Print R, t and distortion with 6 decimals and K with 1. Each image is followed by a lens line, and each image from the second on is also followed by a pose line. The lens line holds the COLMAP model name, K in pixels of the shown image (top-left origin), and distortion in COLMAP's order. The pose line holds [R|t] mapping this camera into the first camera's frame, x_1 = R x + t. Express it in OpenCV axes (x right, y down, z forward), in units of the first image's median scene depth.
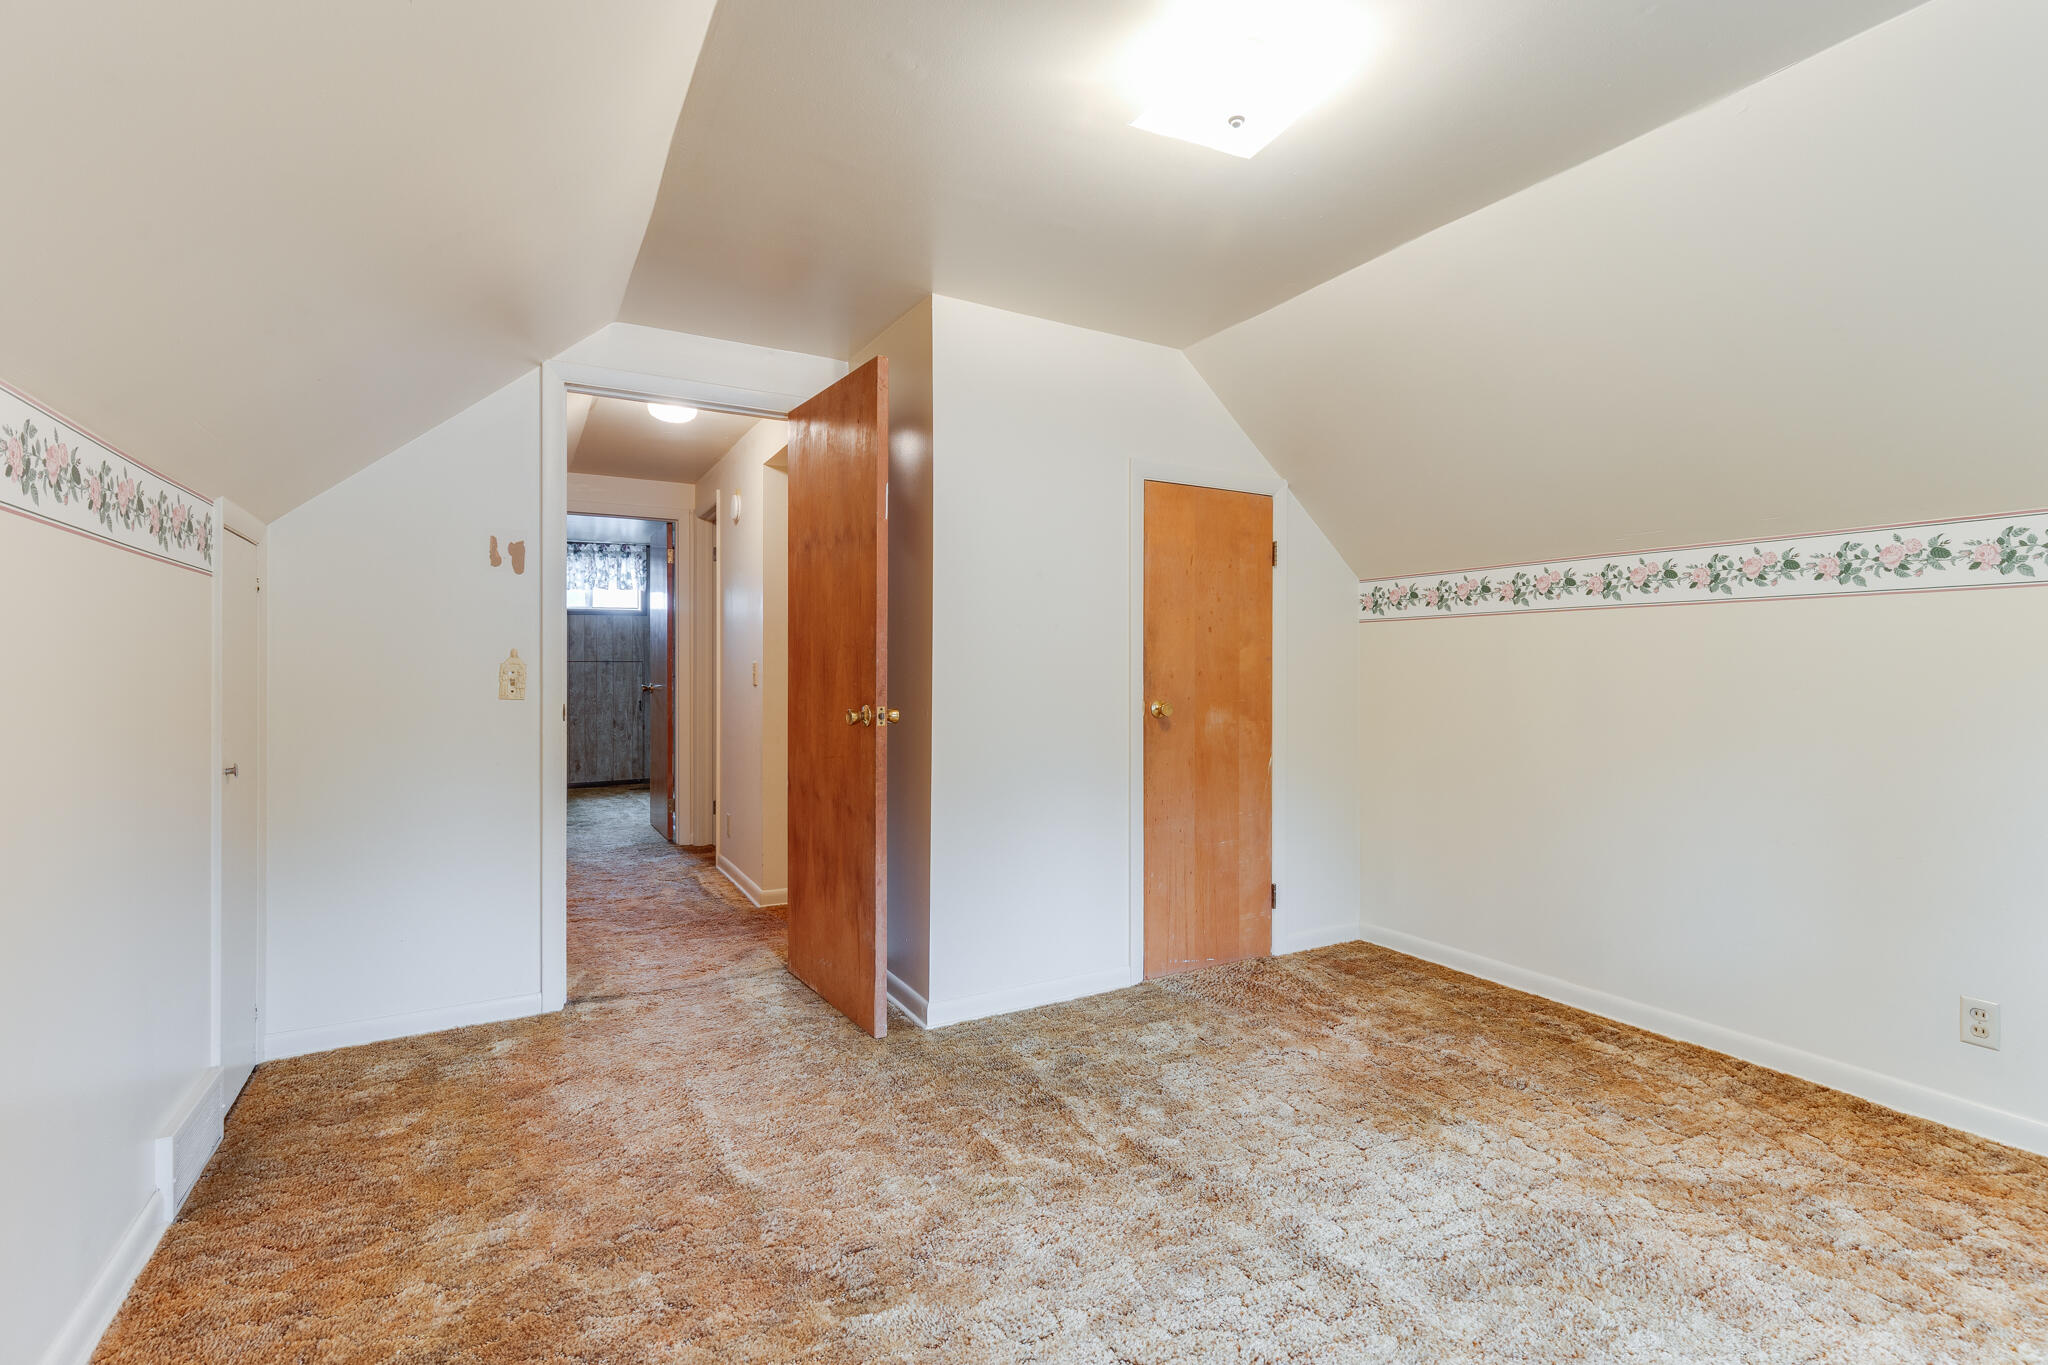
lens RADIAL K [[927.6, 0, 1038.3], [0, 927.6, 675.1], [0, 0, 1]] dist [0.001978, -0.000971]
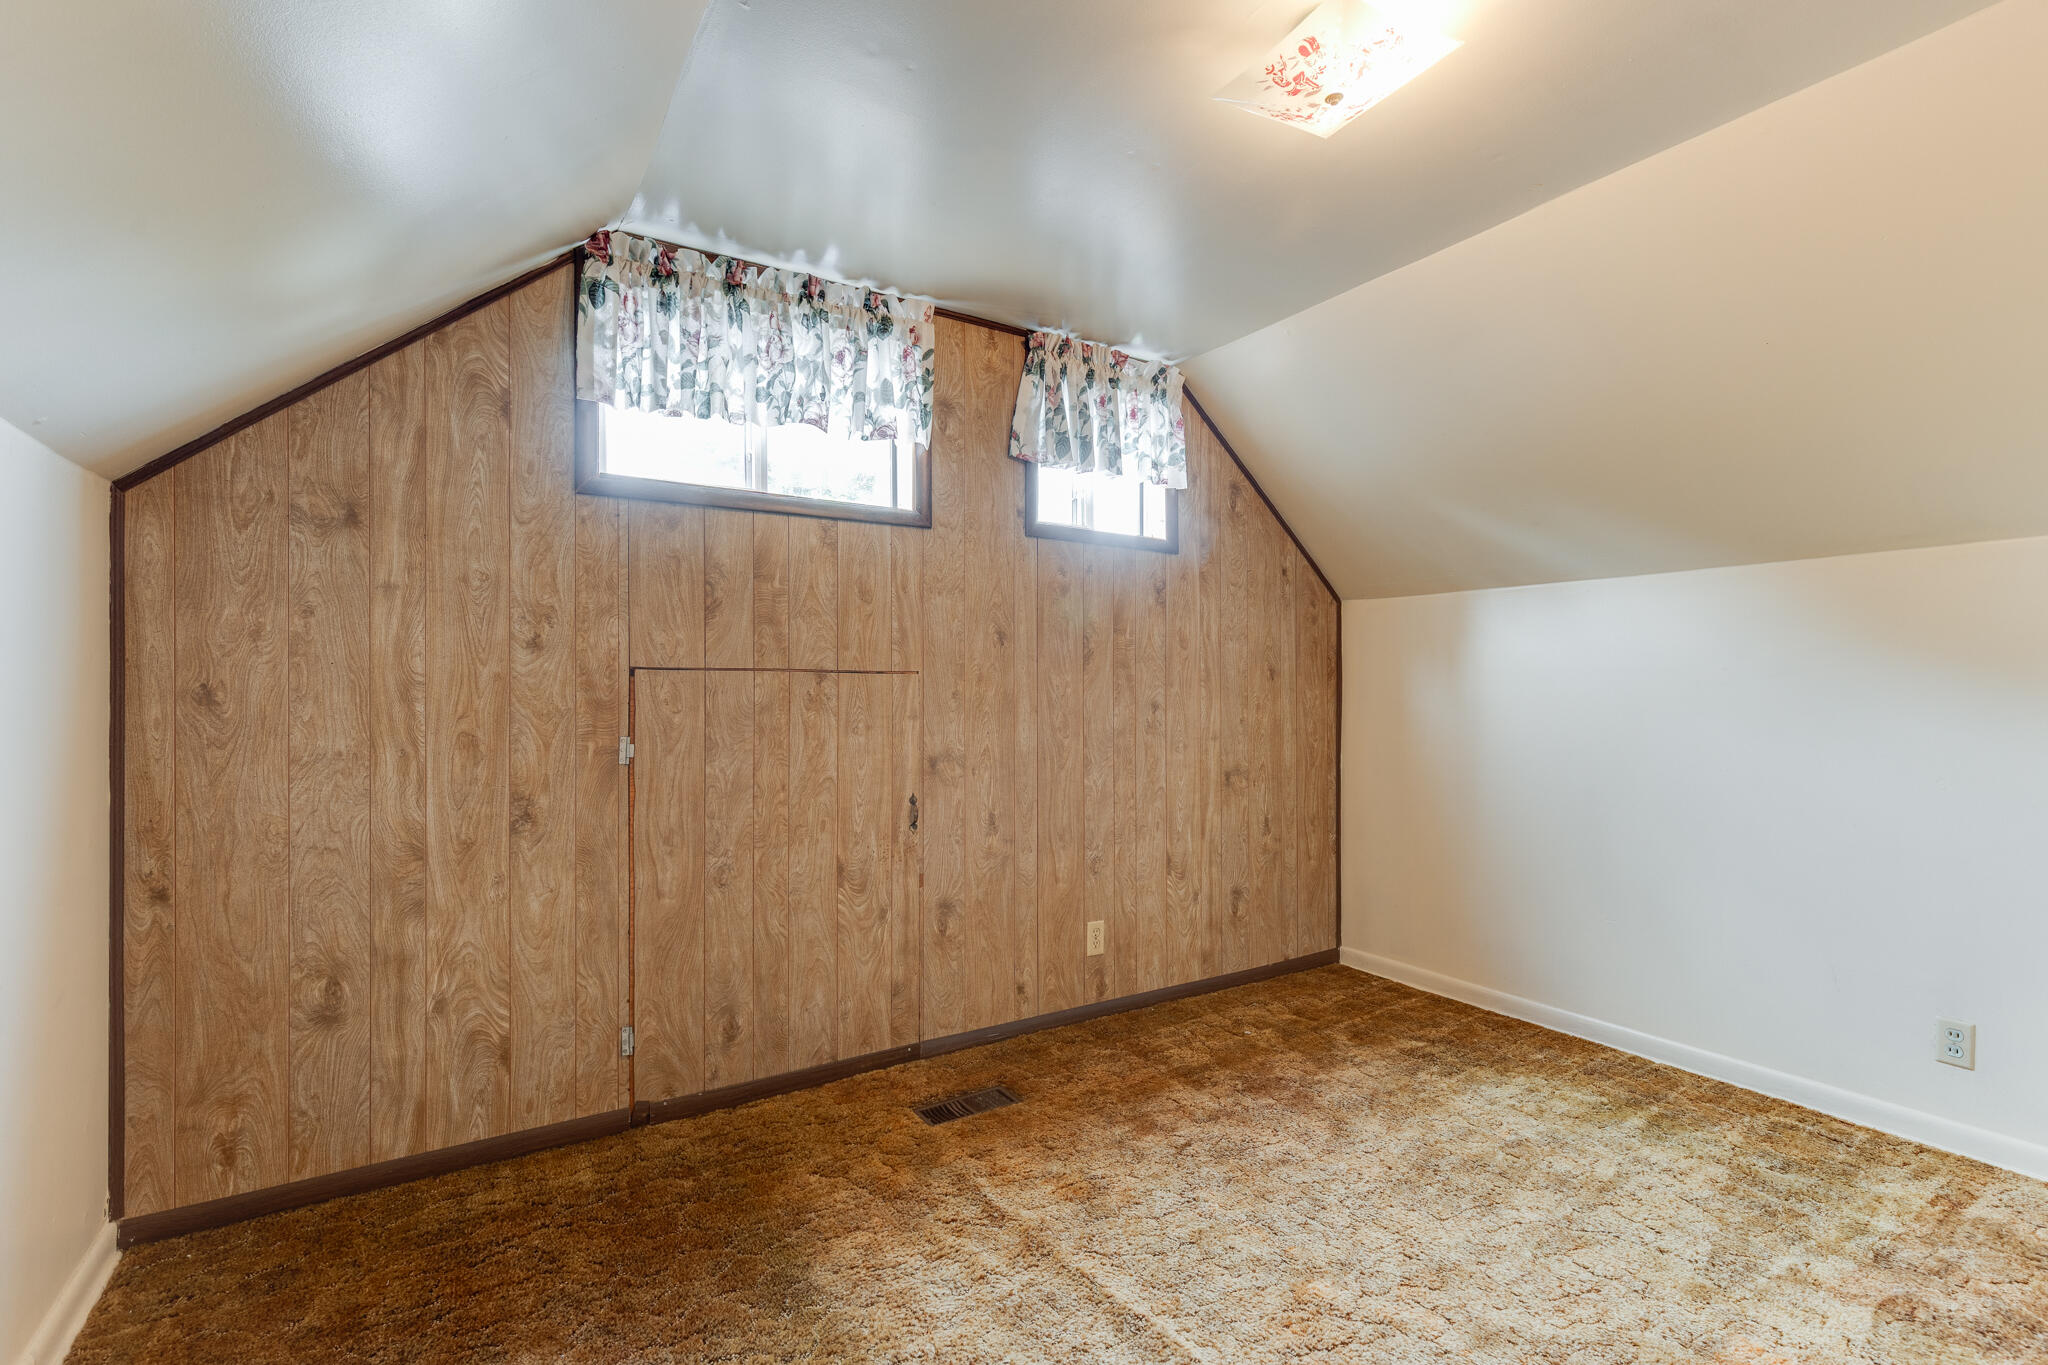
lens RADIAL K [[927.6, 0, 1057.3], [0, 927.6, 696.8], [0, 0, 1]] dist [0.001978, -0.000971]
pose [[0.999199, -0.000738, 0.040020, -0.010237], [0.000988, 0.999980, -0.006227, -0.000110], [-0.040015, 0.006261, 0.999179, 0.017784]]
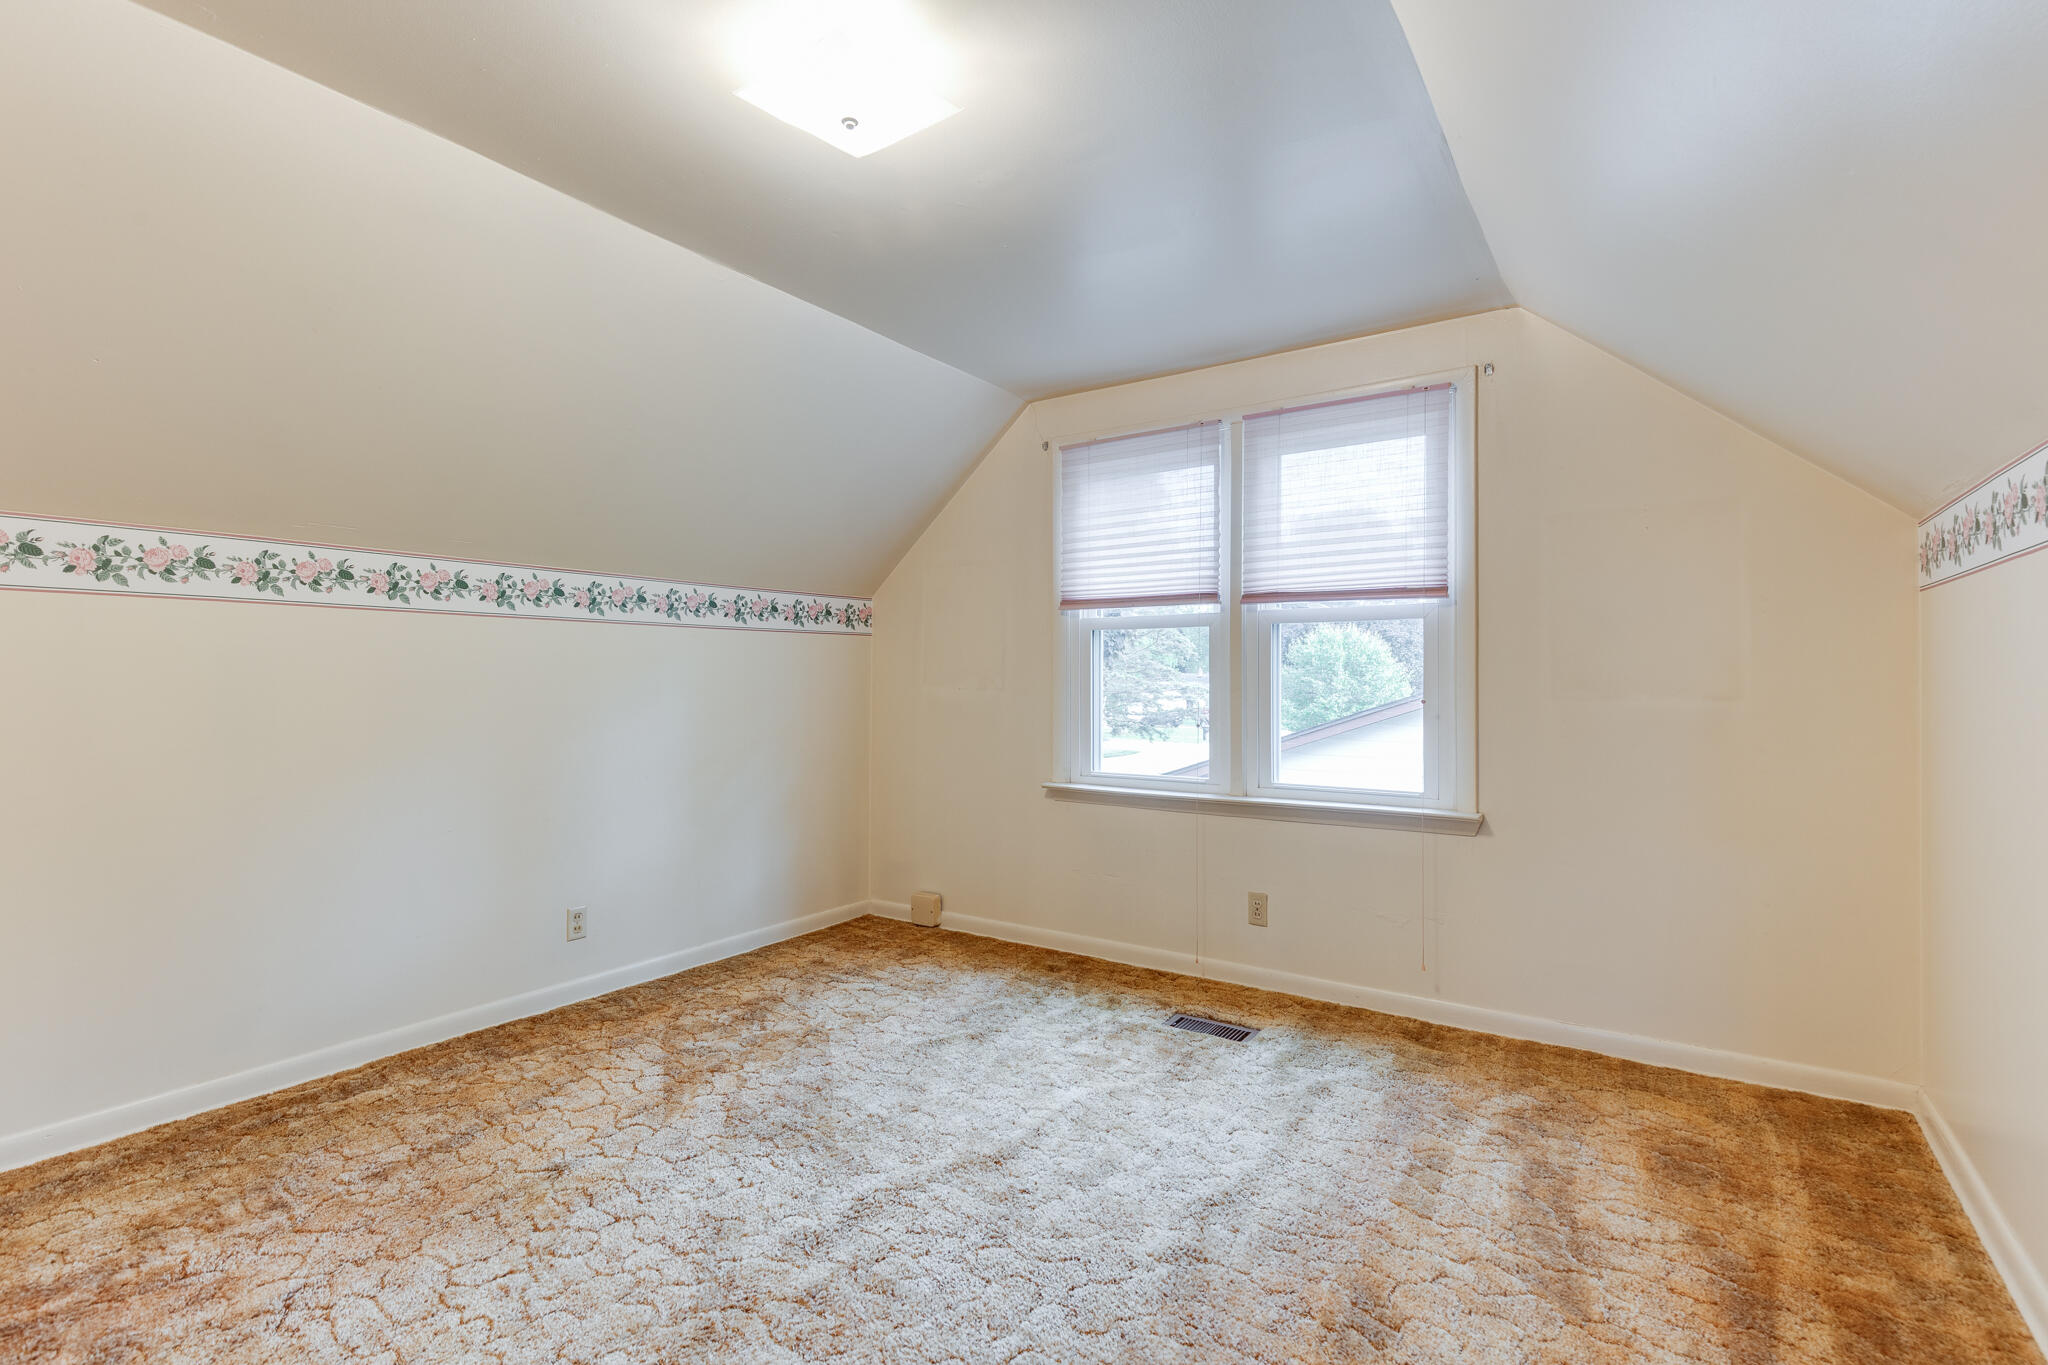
lens RADIAL K [[957.0, 0, 1035.4], [0, 957.0, 694.7], [0, 0, 1]] dist [0.009155, 0.000209]
pose [[-0.446764, -0.016069, 0.894508, -0.558613], [0.003953, 0.999793, 0.019935, -0.005103], [-0.894643, 0.012442, -0.446608, 0.914969]]
